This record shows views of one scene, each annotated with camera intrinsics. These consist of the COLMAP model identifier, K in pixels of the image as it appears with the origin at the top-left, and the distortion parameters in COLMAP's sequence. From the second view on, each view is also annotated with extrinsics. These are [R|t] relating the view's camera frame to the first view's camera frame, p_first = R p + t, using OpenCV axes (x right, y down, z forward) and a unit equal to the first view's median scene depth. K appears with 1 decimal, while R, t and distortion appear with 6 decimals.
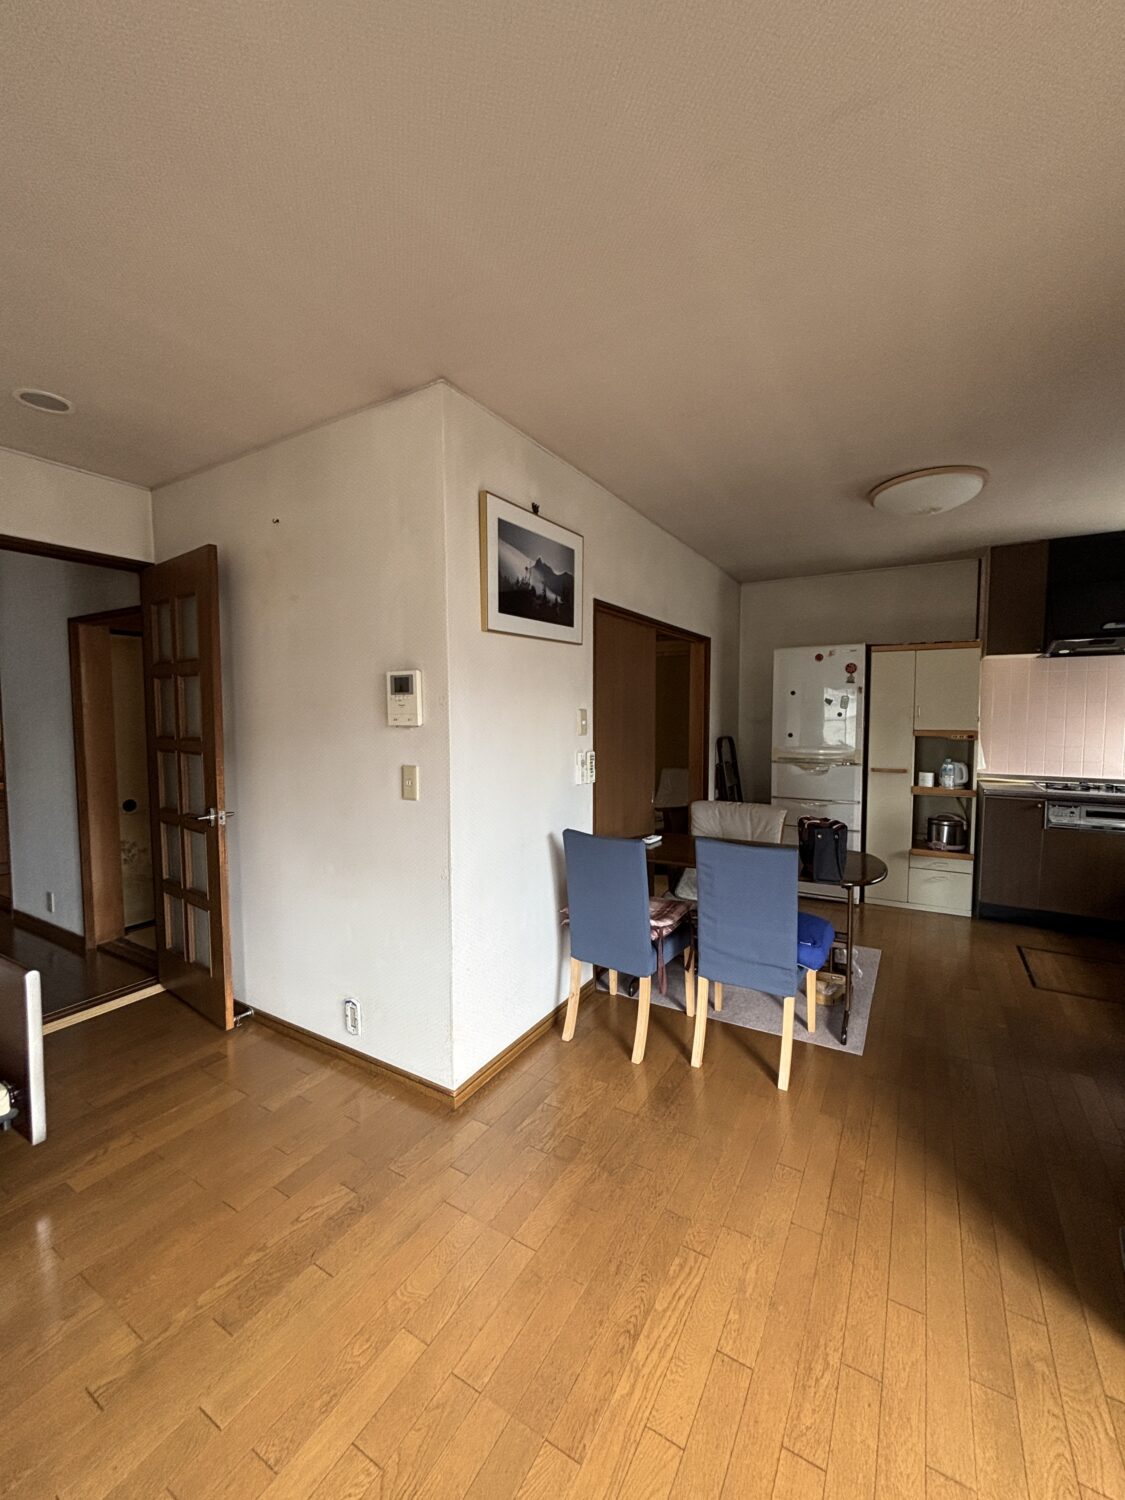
lens RADIAL K [[600.3, 0, 562.5], [0, 600.3, 750.0], [0, 0, 1]] dist [-0.035990, 0.015764]
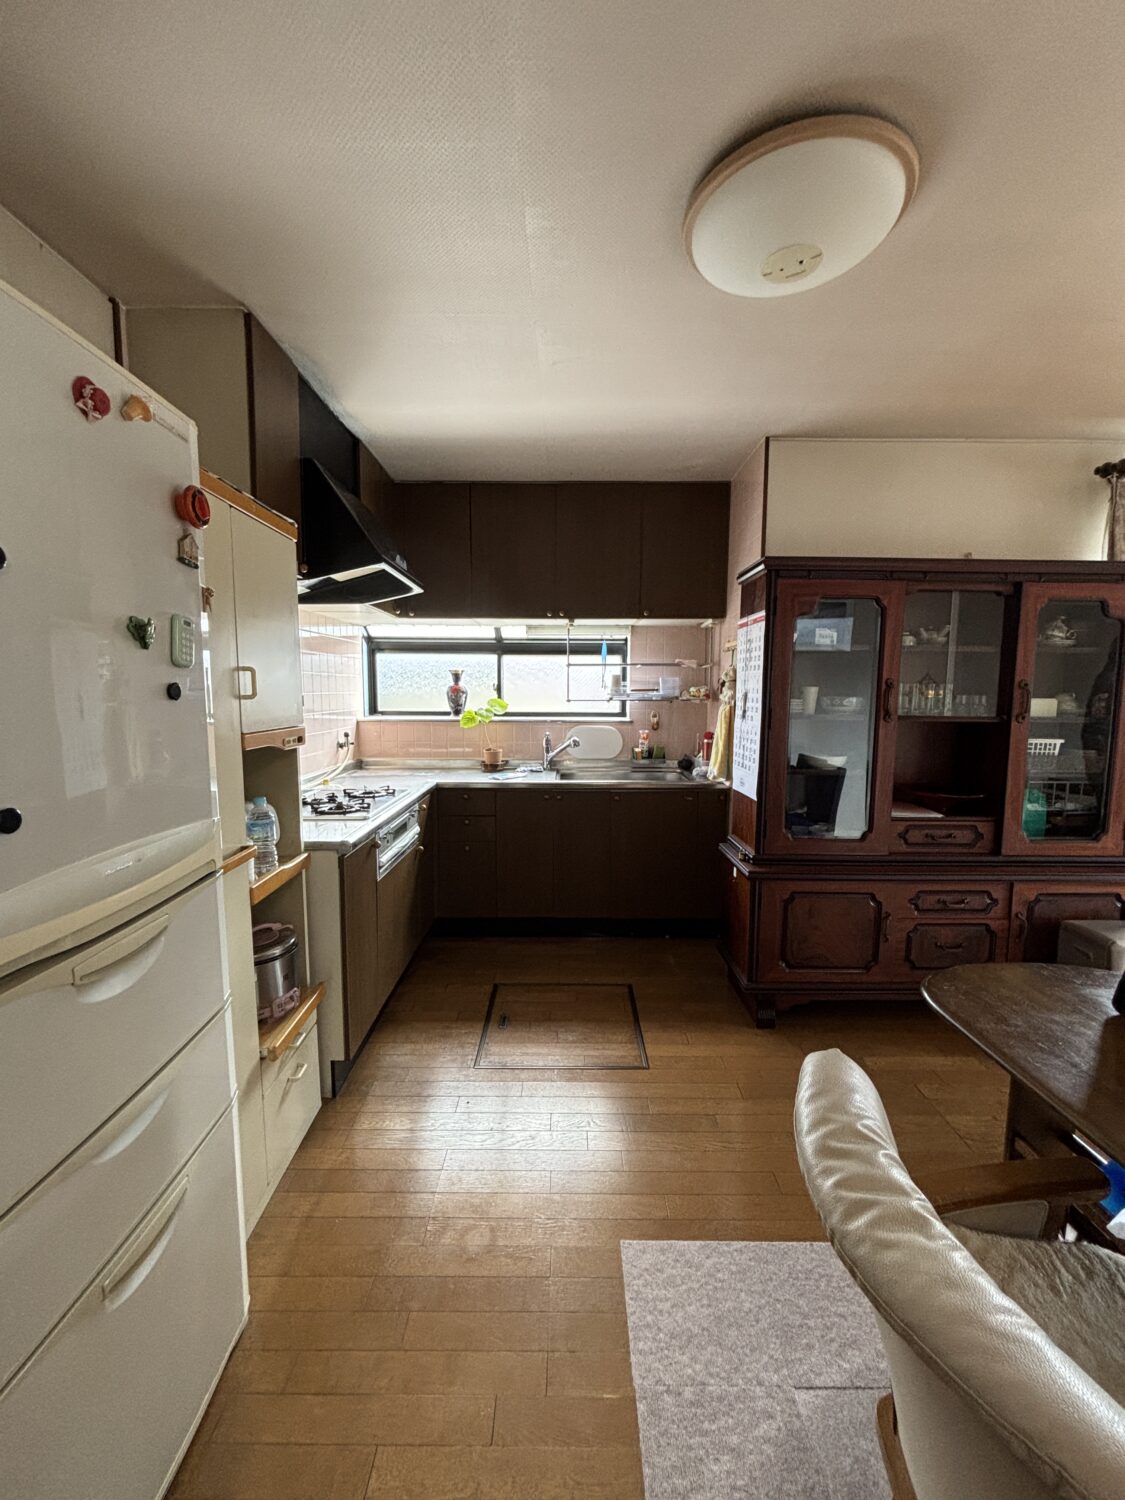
lens RADIAL K [[600.3, 0, 562.5], [0, 600.3, 750.0], [0, 0, 1]] dist [-0.035990, 0.015764]
pose [[-0.509356, -0.086297, 0.856218, 0.061054], [0.052994, 0.989925, 0.131299, -0.019603], [-0.858923, 0.112253, -0.499651, 0.326142]]
